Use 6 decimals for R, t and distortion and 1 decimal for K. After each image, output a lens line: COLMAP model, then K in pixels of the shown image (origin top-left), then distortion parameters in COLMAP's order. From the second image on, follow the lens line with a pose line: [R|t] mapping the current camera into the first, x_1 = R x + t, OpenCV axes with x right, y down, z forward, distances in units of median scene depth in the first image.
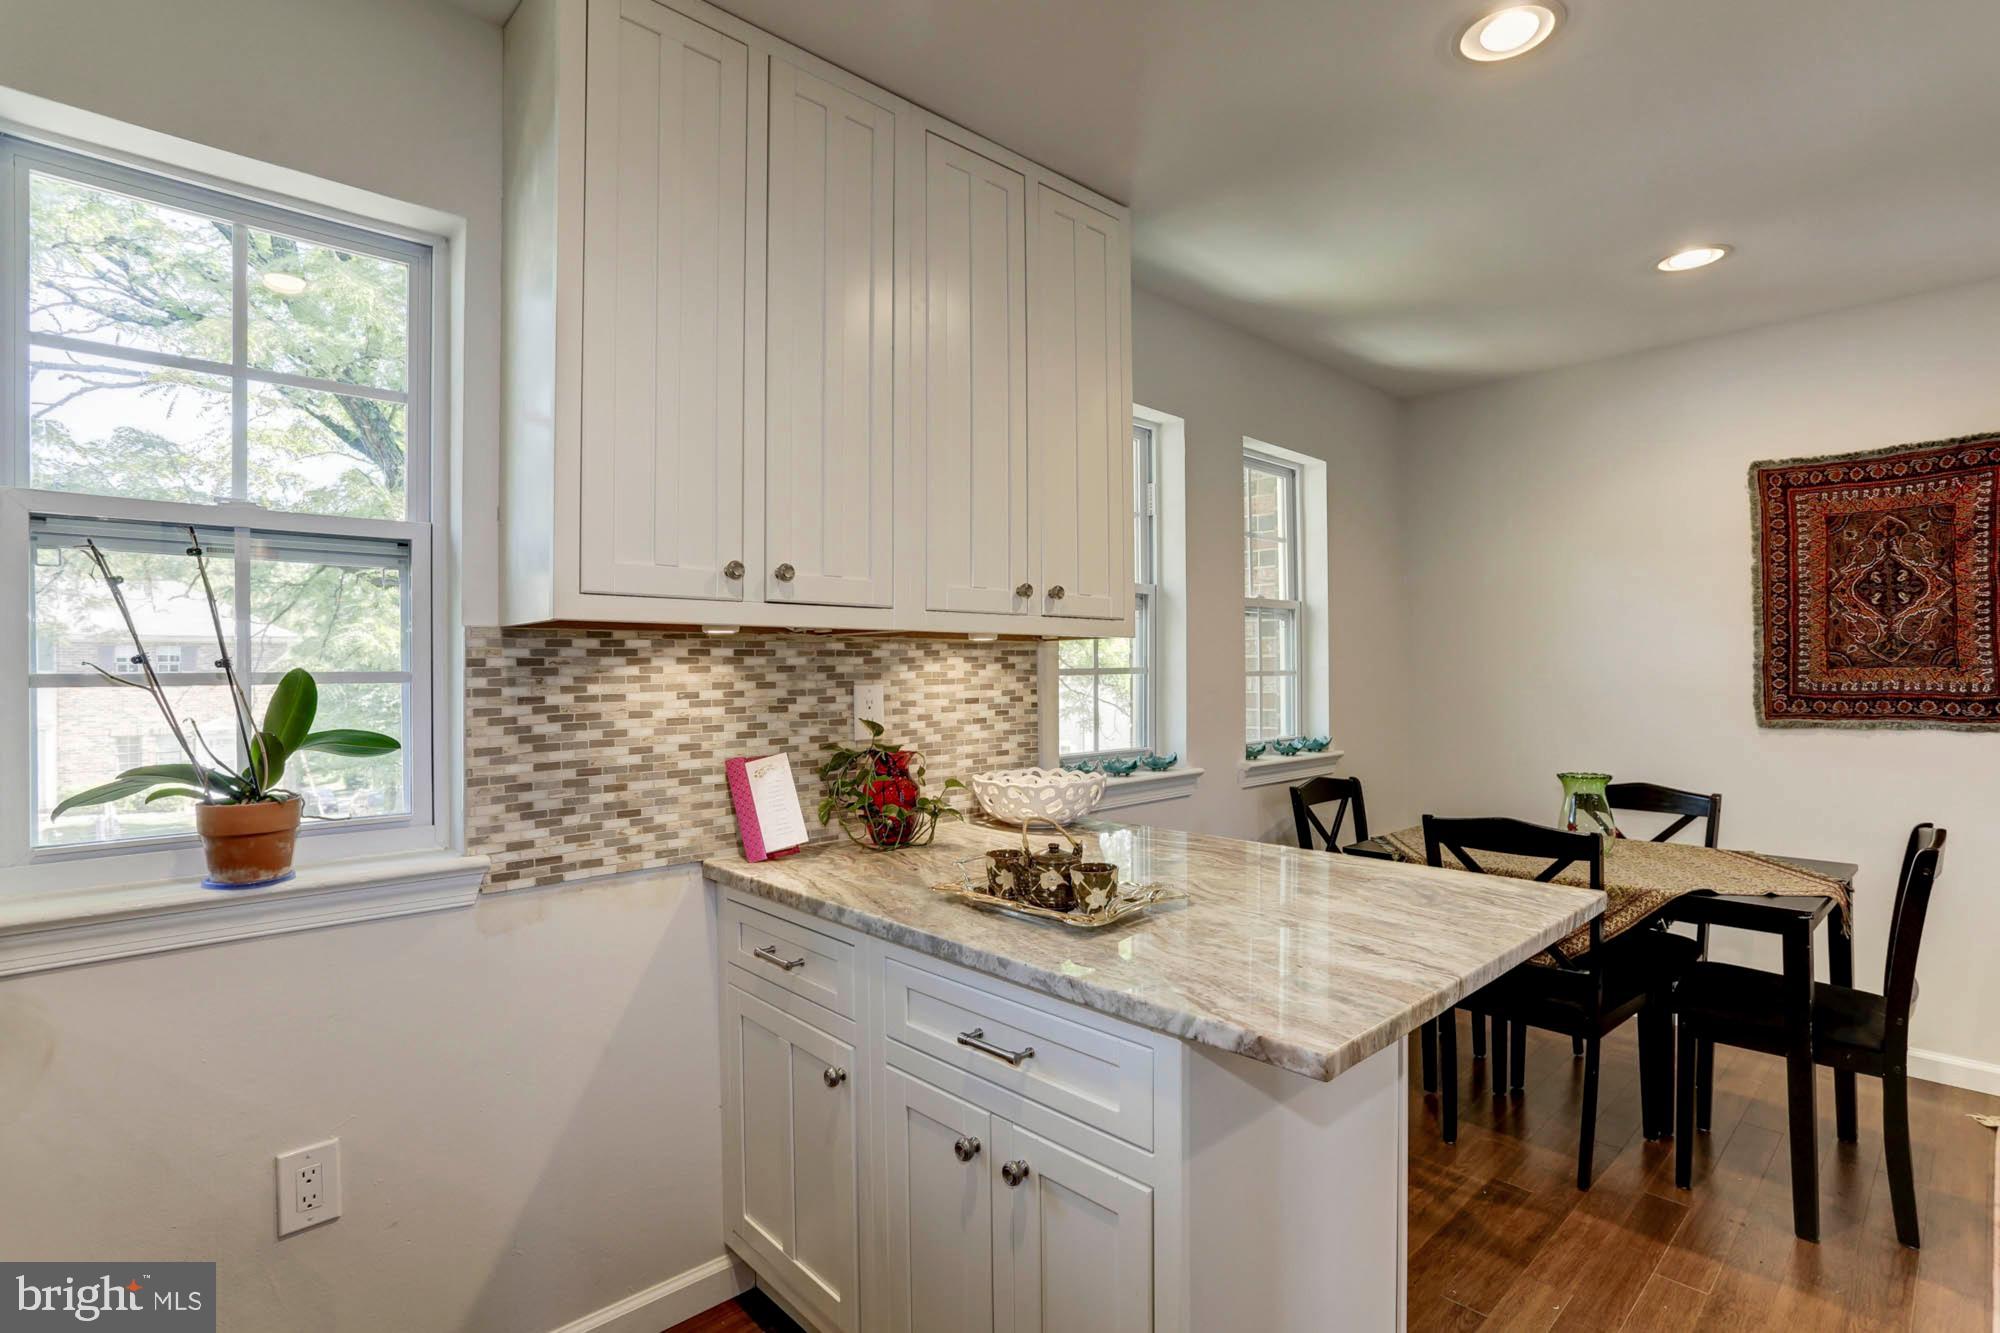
lens RADIAL K [[976.6, 0, 988.3], [0, 976.6, 671.1], [0, 0, 1]] dist [-0.012882, 0.001519]
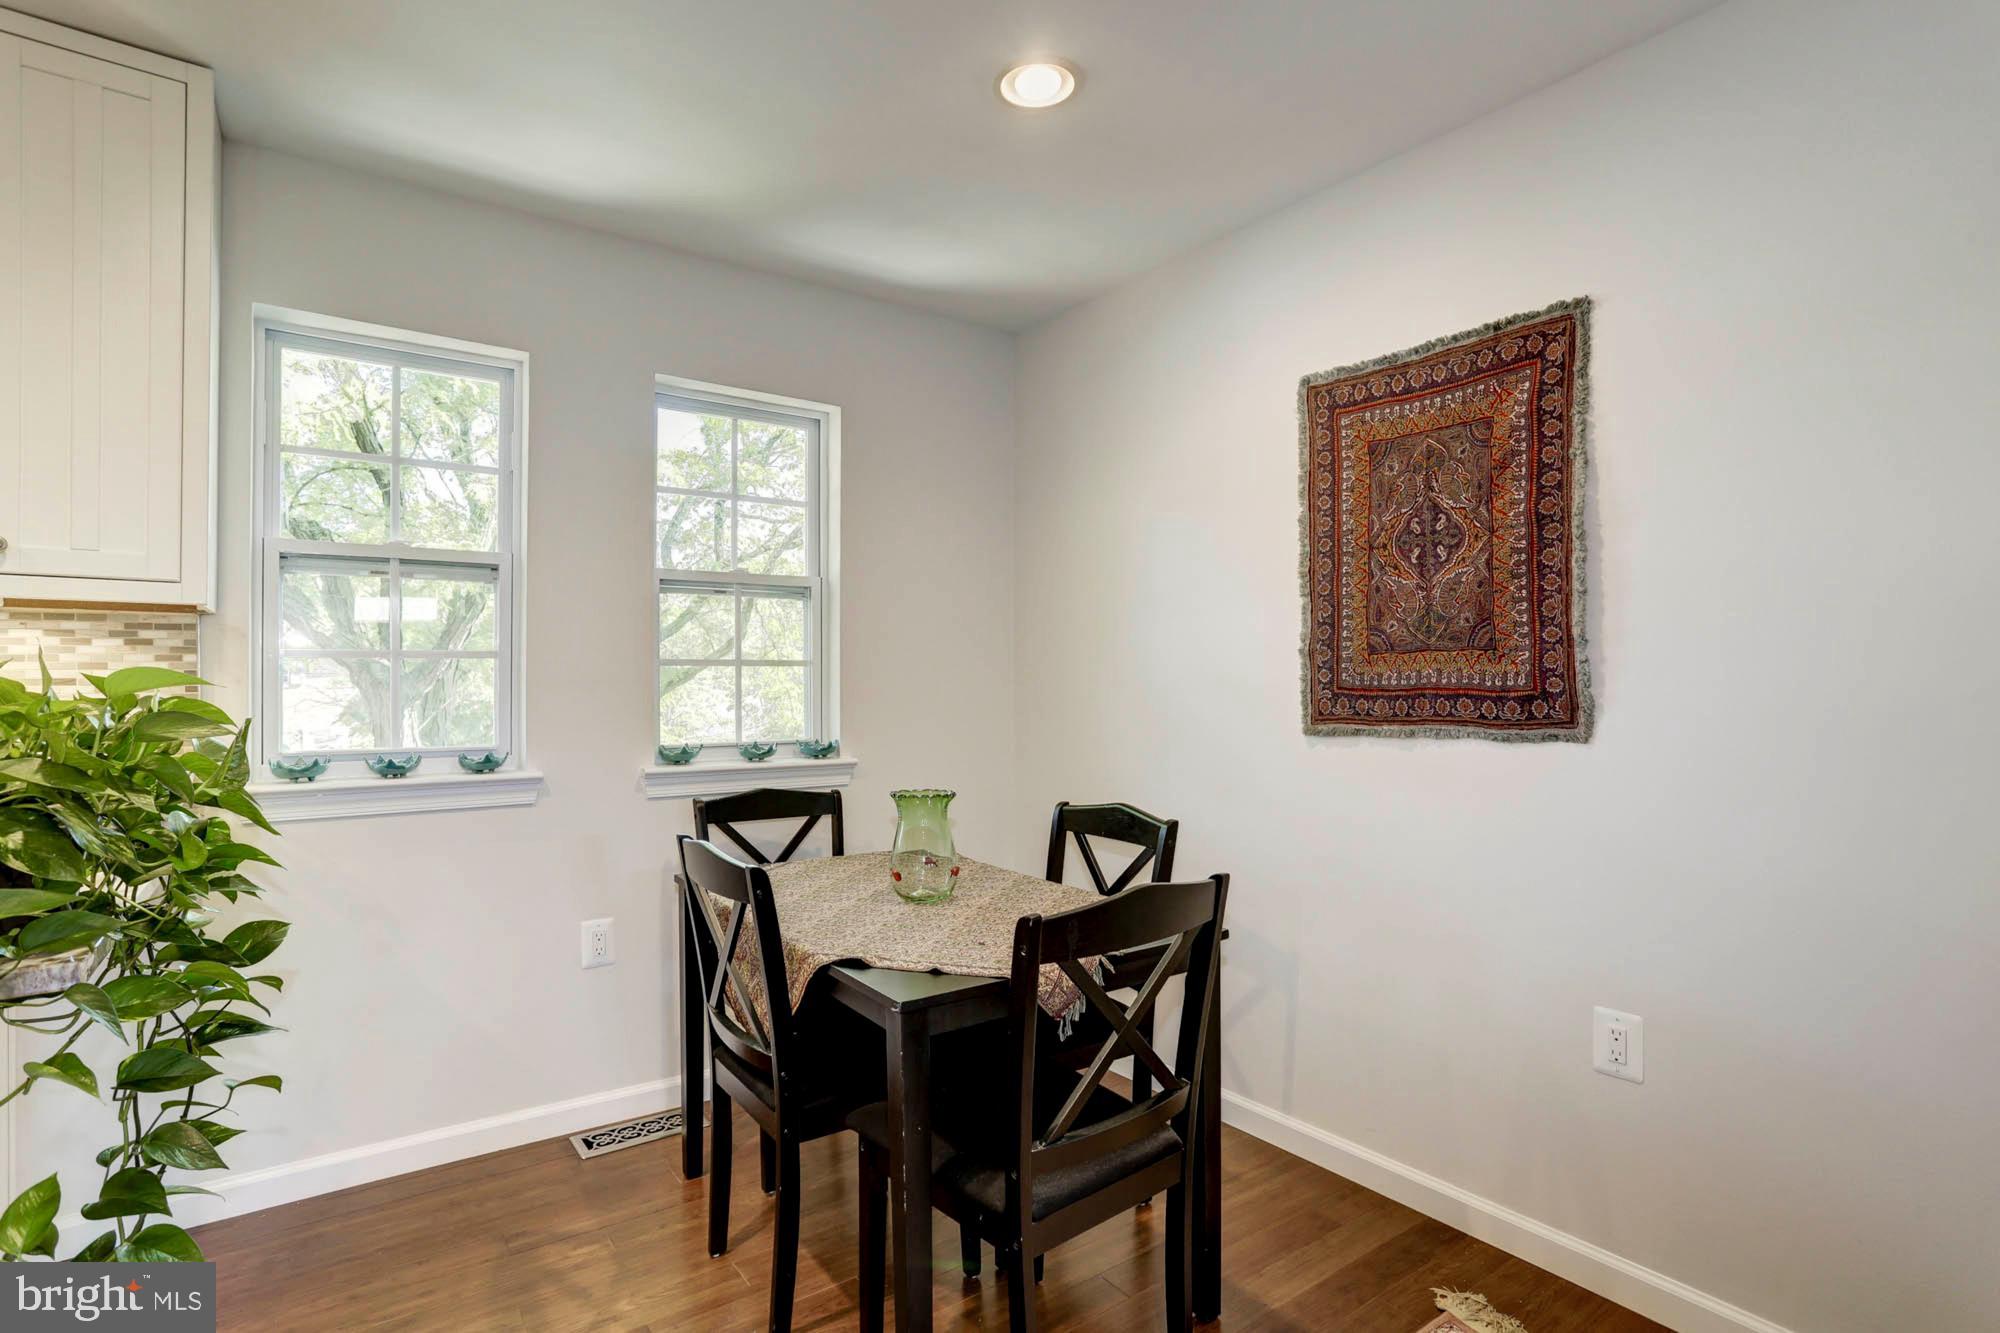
lens RADIAL K [[1013.0, 0, 998.7], [0, 1013.0, 673.6], [0, 0, 1]] dist [-0.070832, 0.049961]
pose [[0.988997, 0.005445, -0.147834, 0.713407], [-0.006347, 0.999964, -0.005632, 0.018048], [0.147798, 0.006508, 0.988996, 0.220667]]
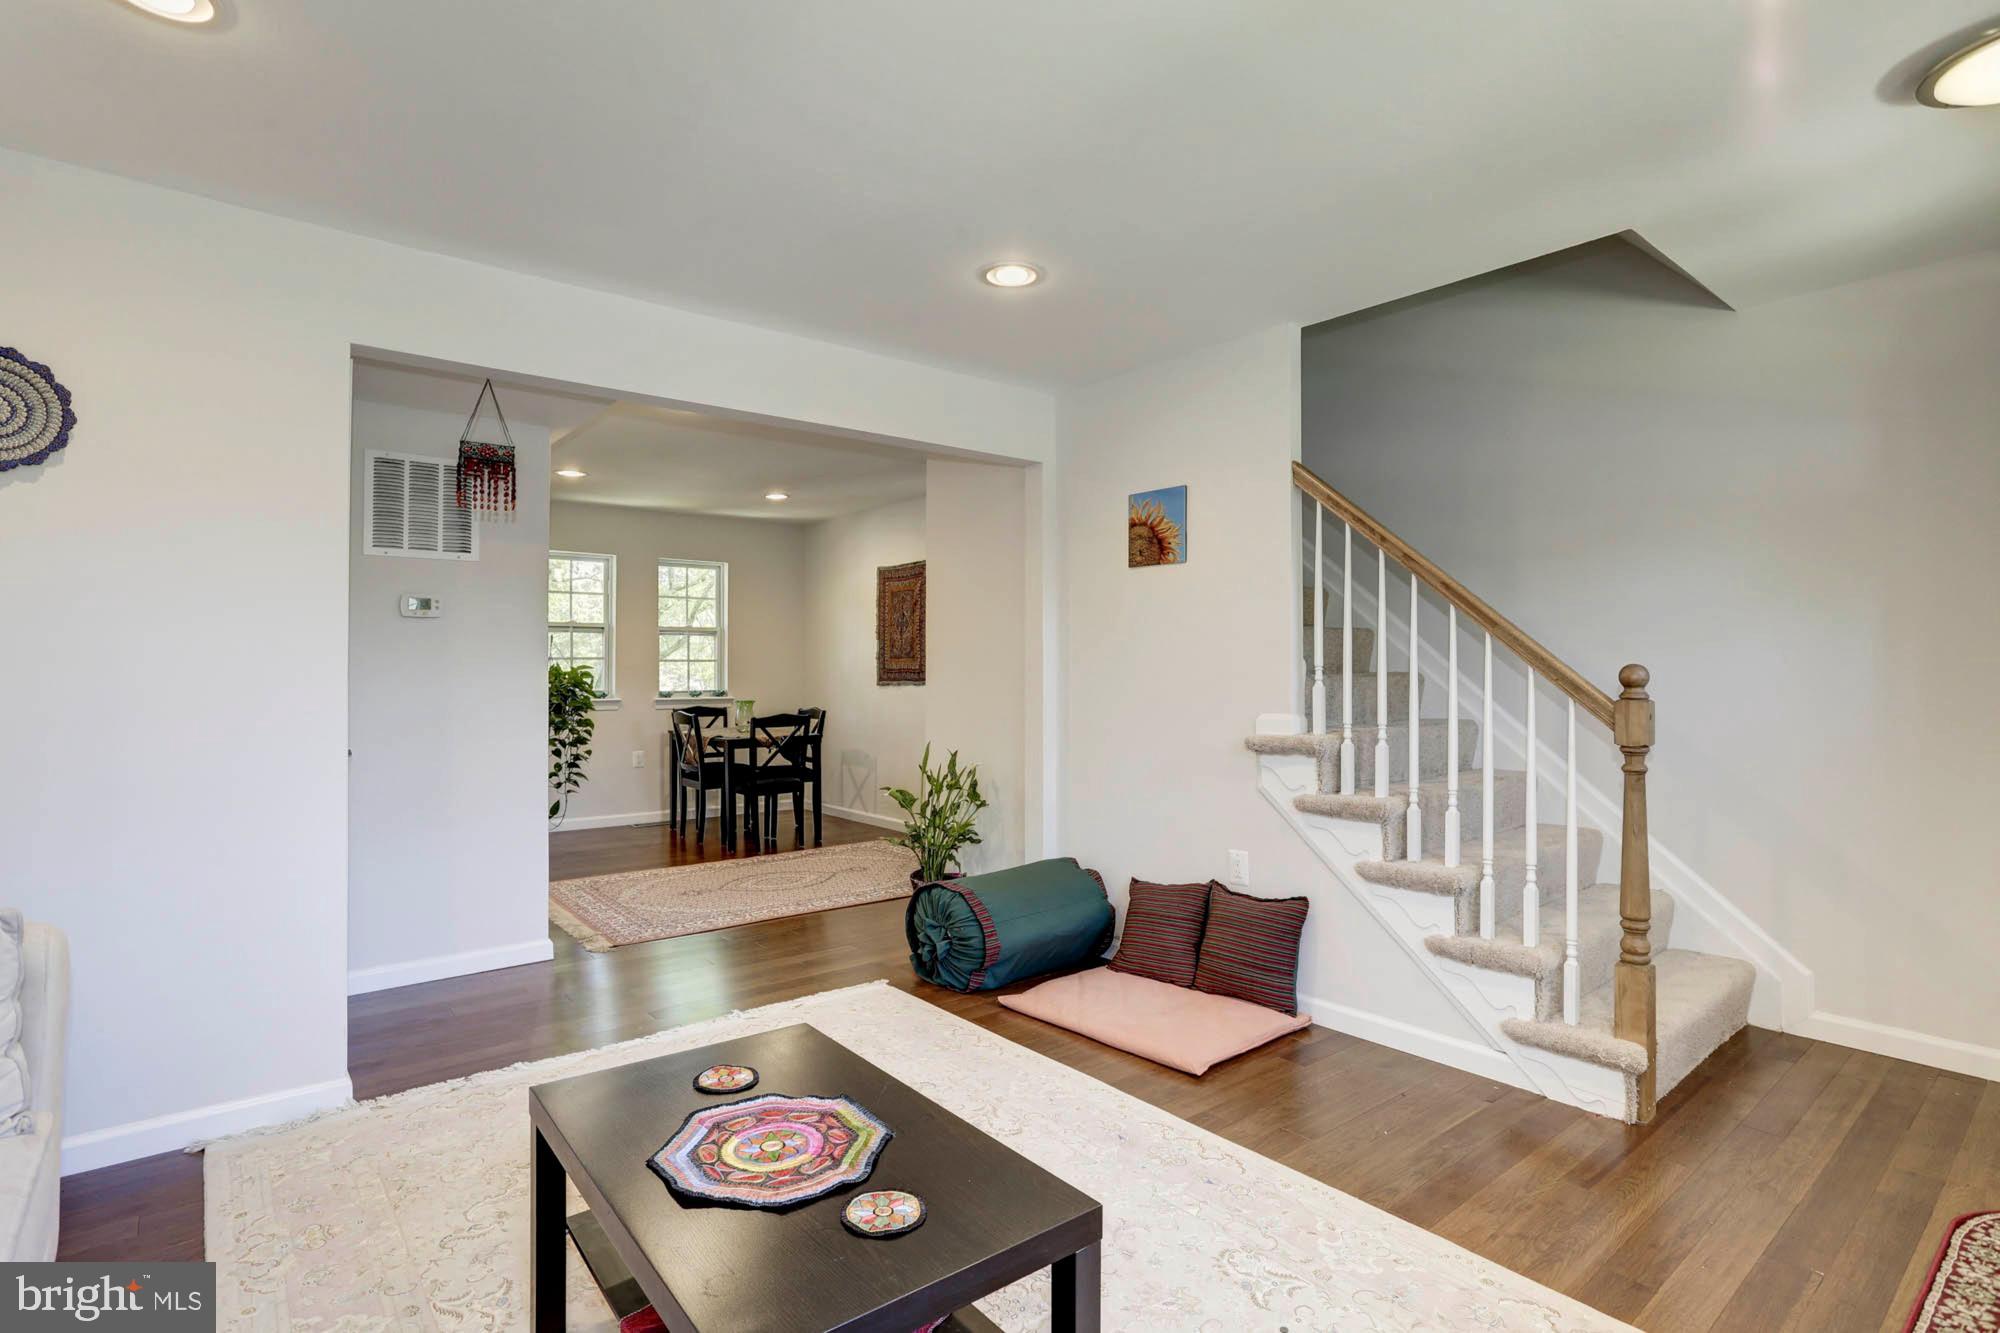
lens RADIAL K [[976.6, 0, 988.3], [0, 976.6, 671.1], [0, 0, 1]] dist [-0.012882, 0.001519]
pose [[0.995347, 0.008755, -0.095962, 1.337155], [-0.008545, 0.999960, 0.002594, 0.018610], [0.095981, -0.001762, 0.995382, -1.297293]]
